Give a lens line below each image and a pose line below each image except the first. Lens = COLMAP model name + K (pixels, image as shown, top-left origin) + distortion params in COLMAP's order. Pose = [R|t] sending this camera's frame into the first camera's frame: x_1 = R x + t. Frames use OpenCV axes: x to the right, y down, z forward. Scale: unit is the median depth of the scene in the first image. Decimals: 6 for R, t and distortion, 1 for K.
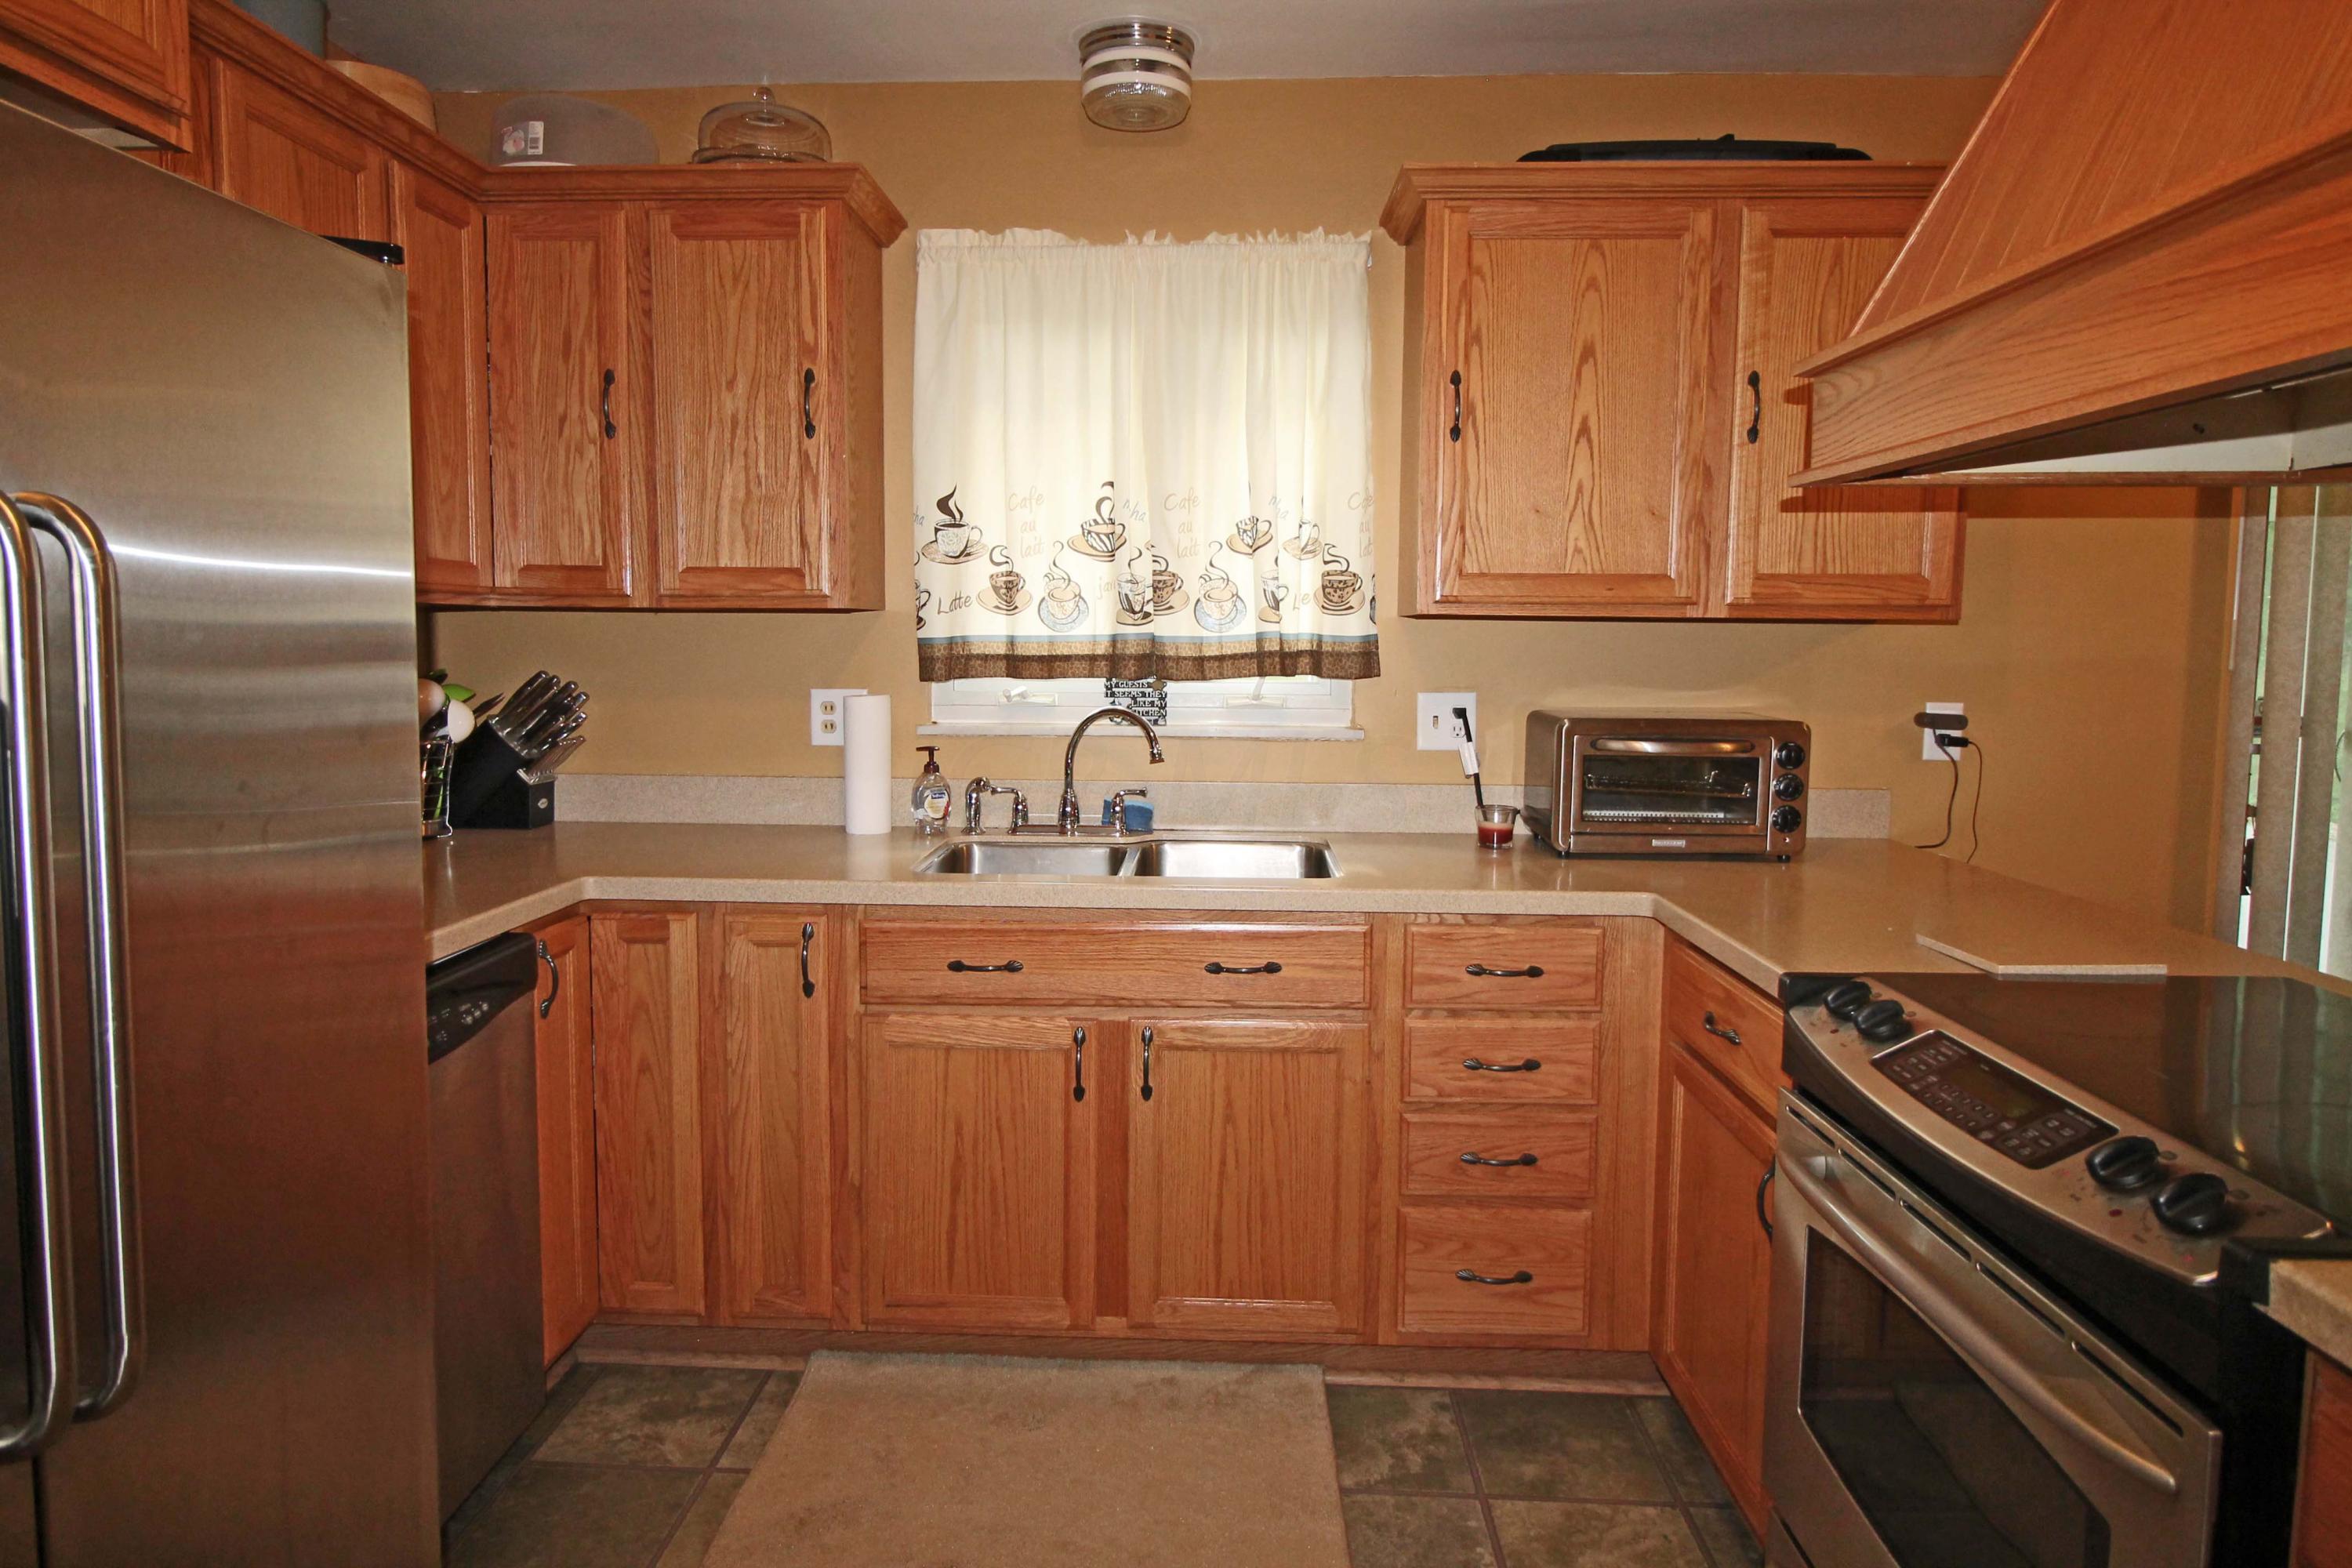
lens RADIAL K [[1405.9, 0, 1150.7], [0, 1405.9, 728.3], [0, 0, 1]] dist [0.011705, -0.013861]
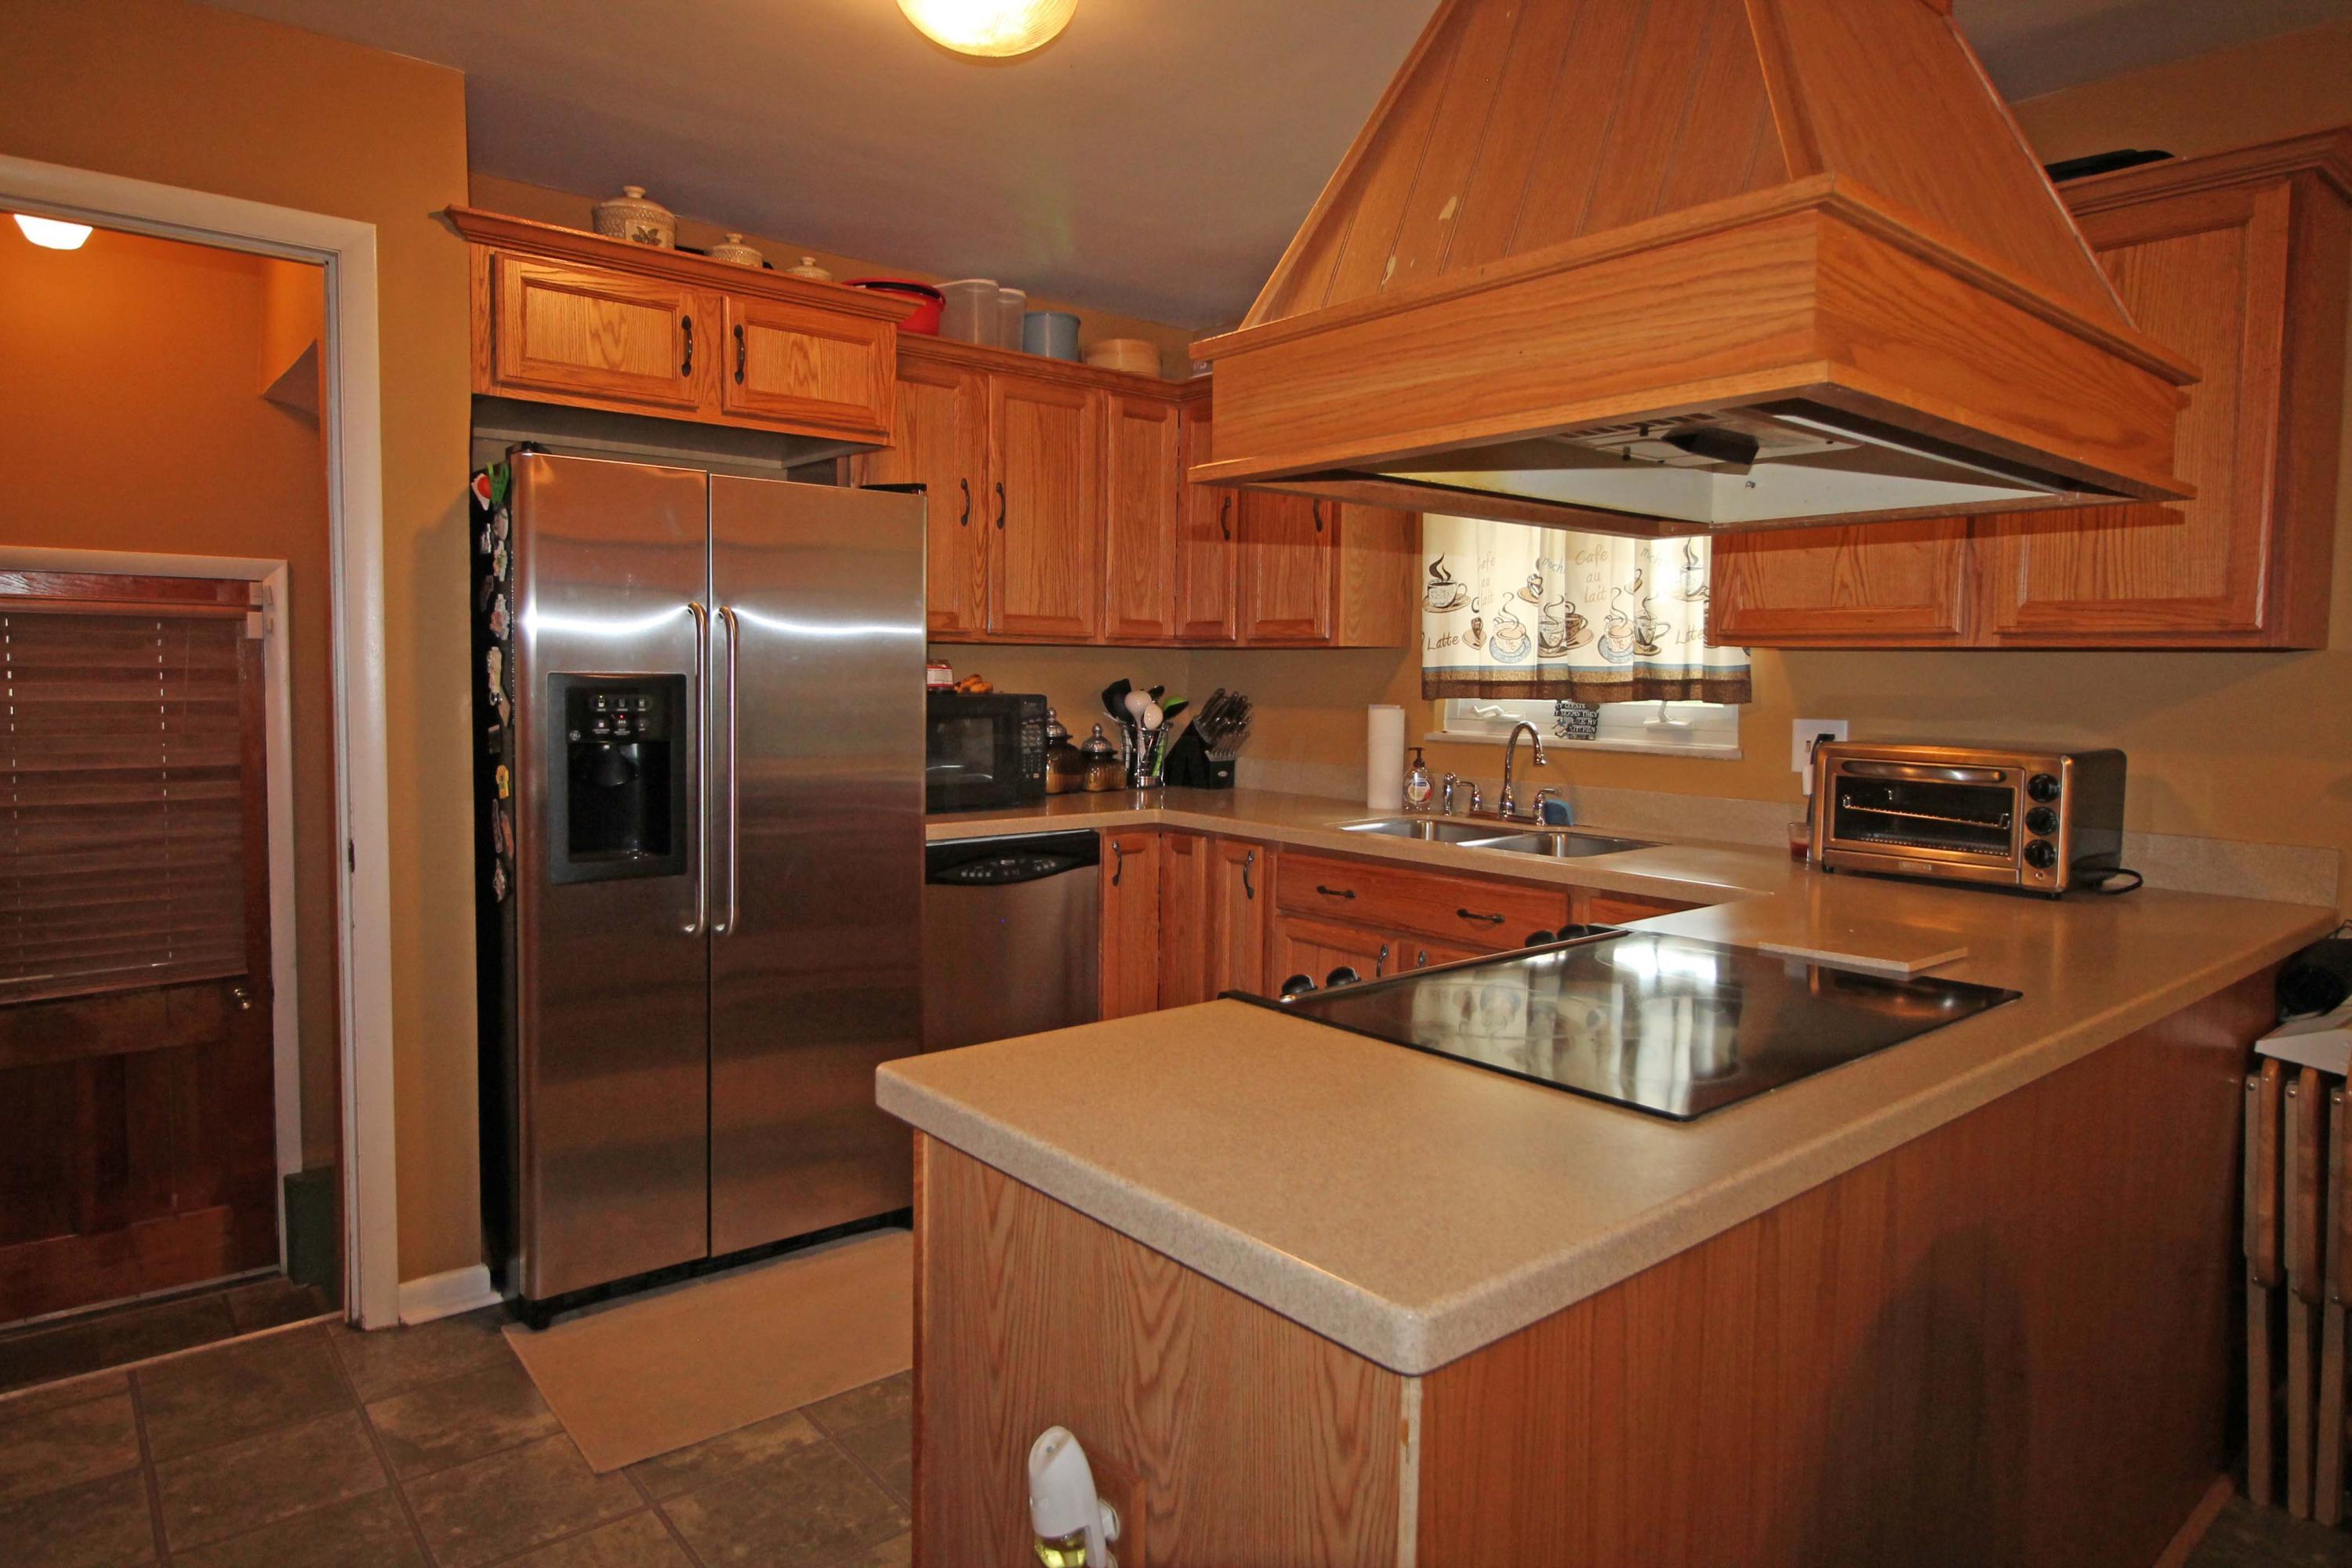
lens RADIAL K [[1405.9, 0, 1142.5], [0, 1405.9, 724.5], [0, 0, 1]] dist [0.011705, -0.013861]
pose [[0.665723, 0.031674, -0.745526, 0.674156], [-0.056189, 0.998390, -0.007757, 0.016102], [0.744080, 0.047054, 0.666431, -0.100102]]
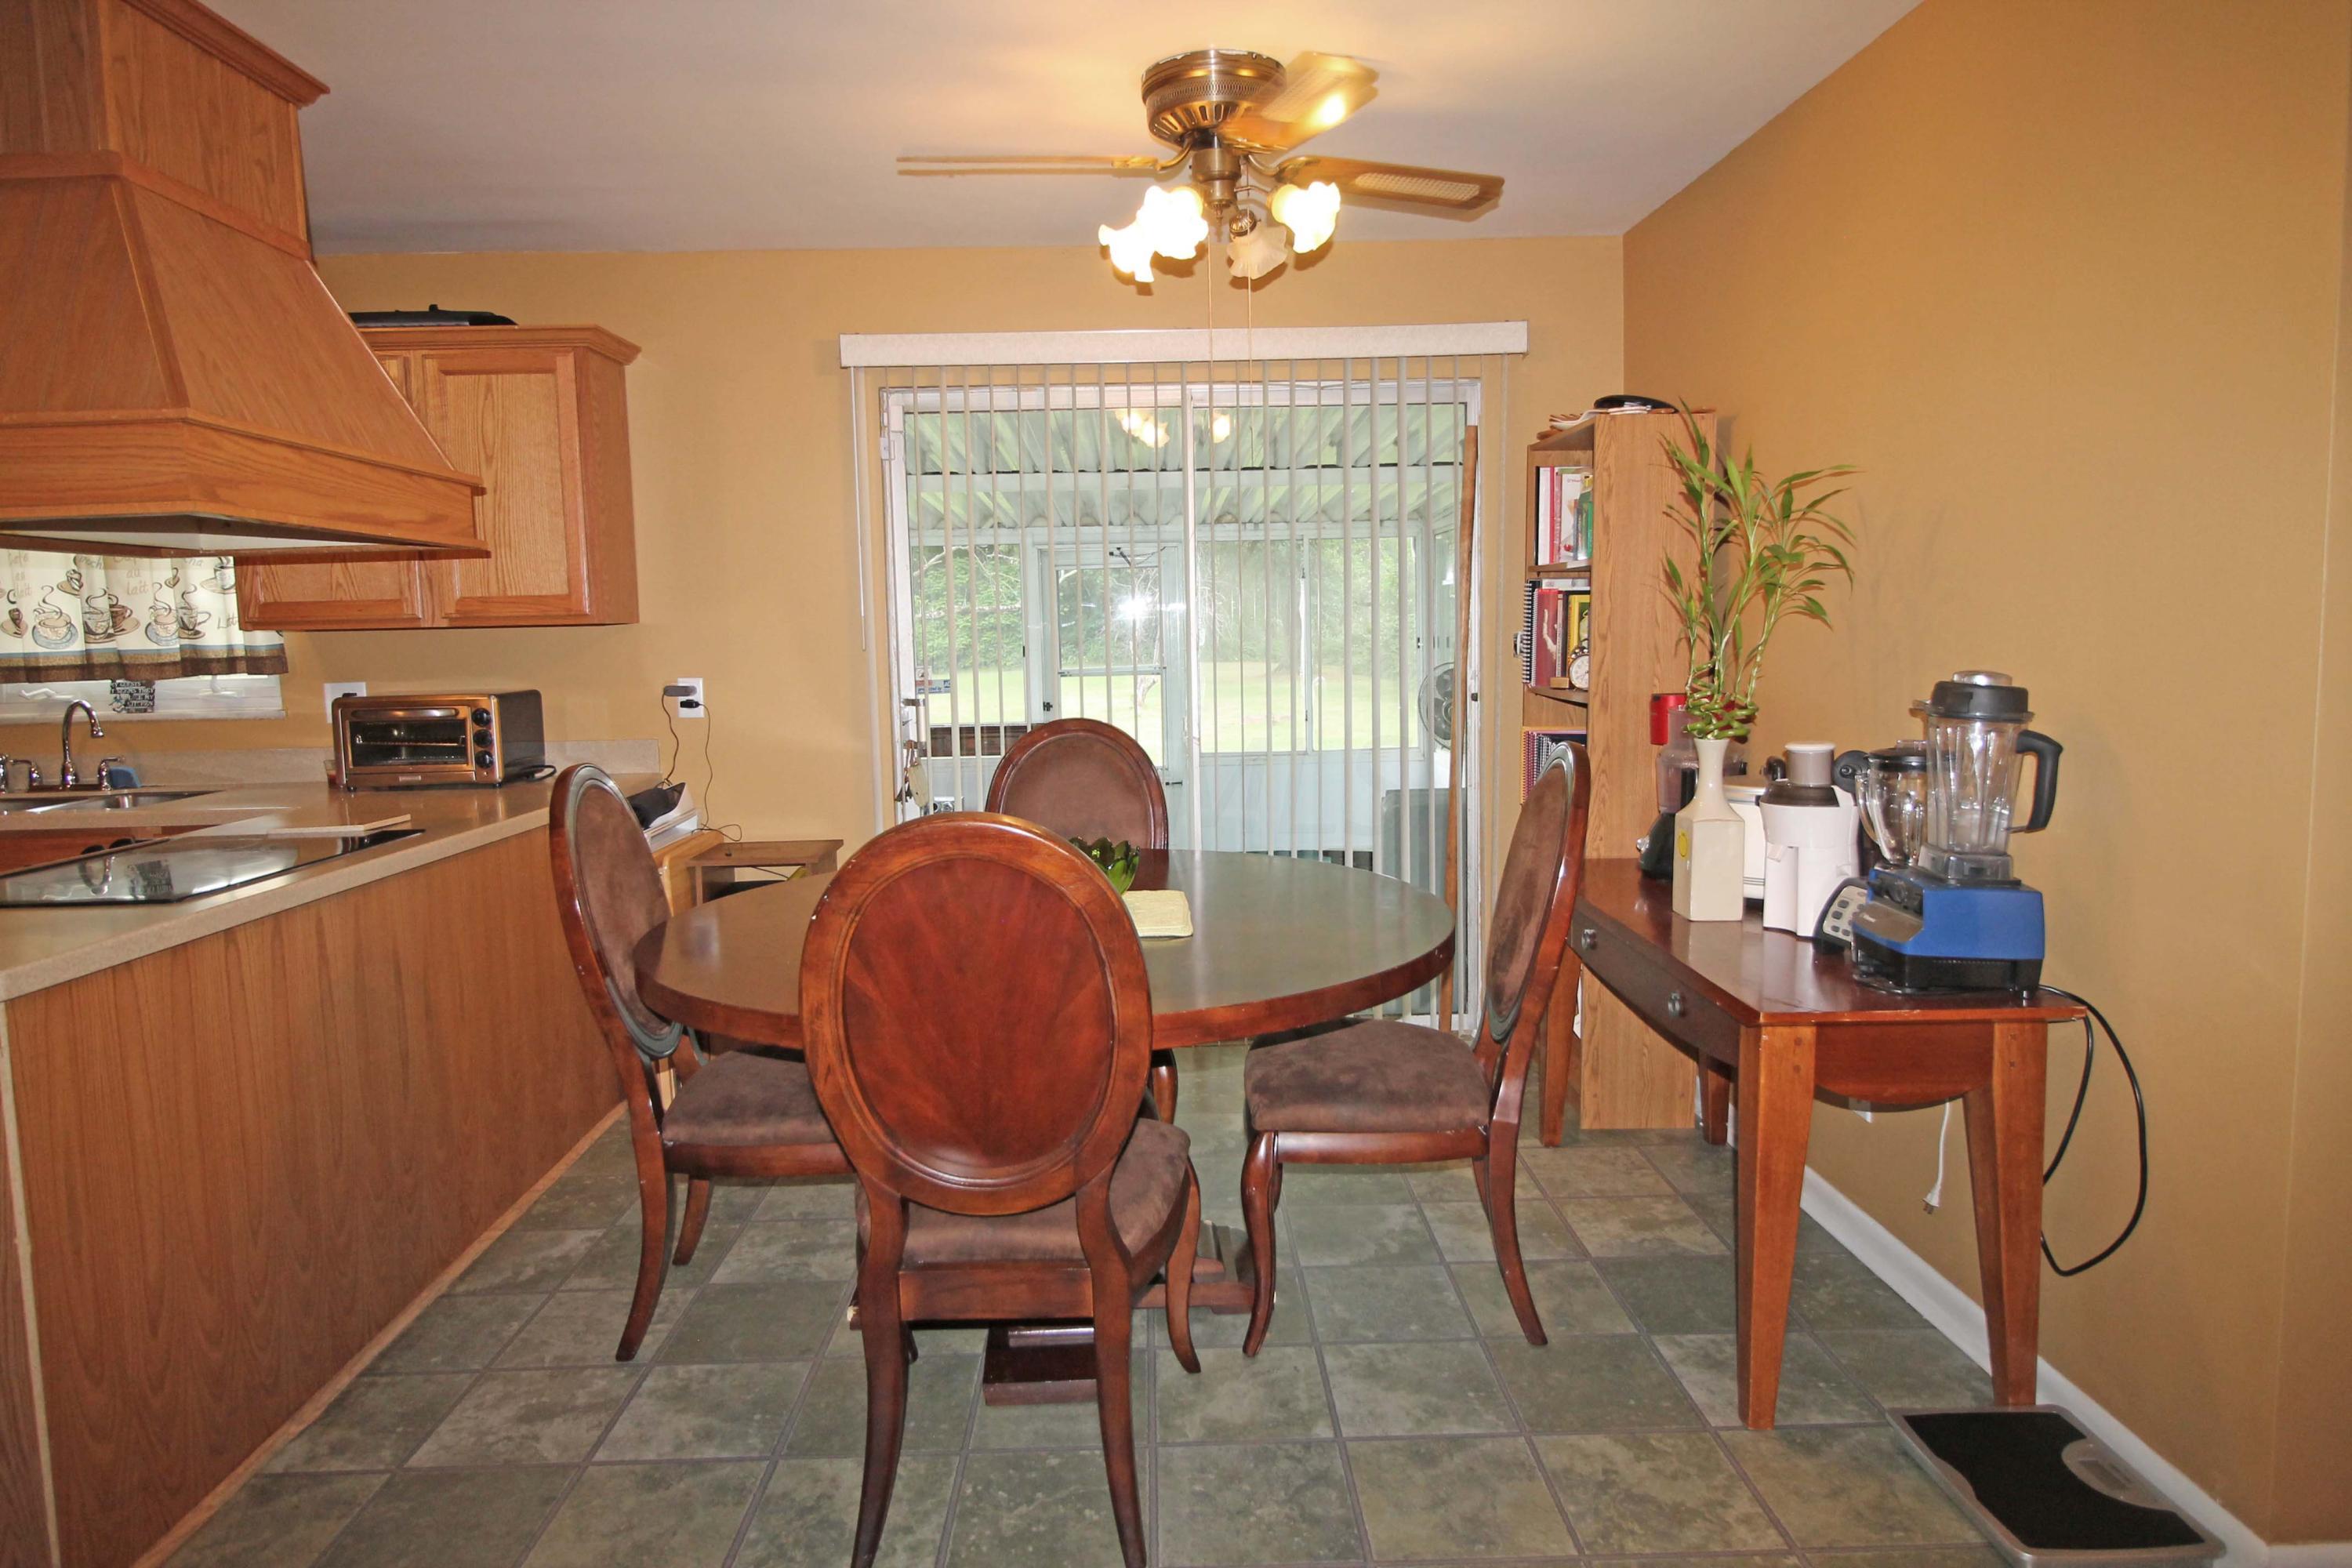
lens RADIAL K [[1405.9, 0, 1186.5], [0, 1405.9, 756.1], [0, 0, 1]] dist [0.011705, -0.013861]
pose [[0.996824, -0.038047, 0.069962, 0.976422], [0.036263, 0.998988, 0.026592, 0.043086], [-0.070903, -0.023970, 0.997195, -0.504779]]
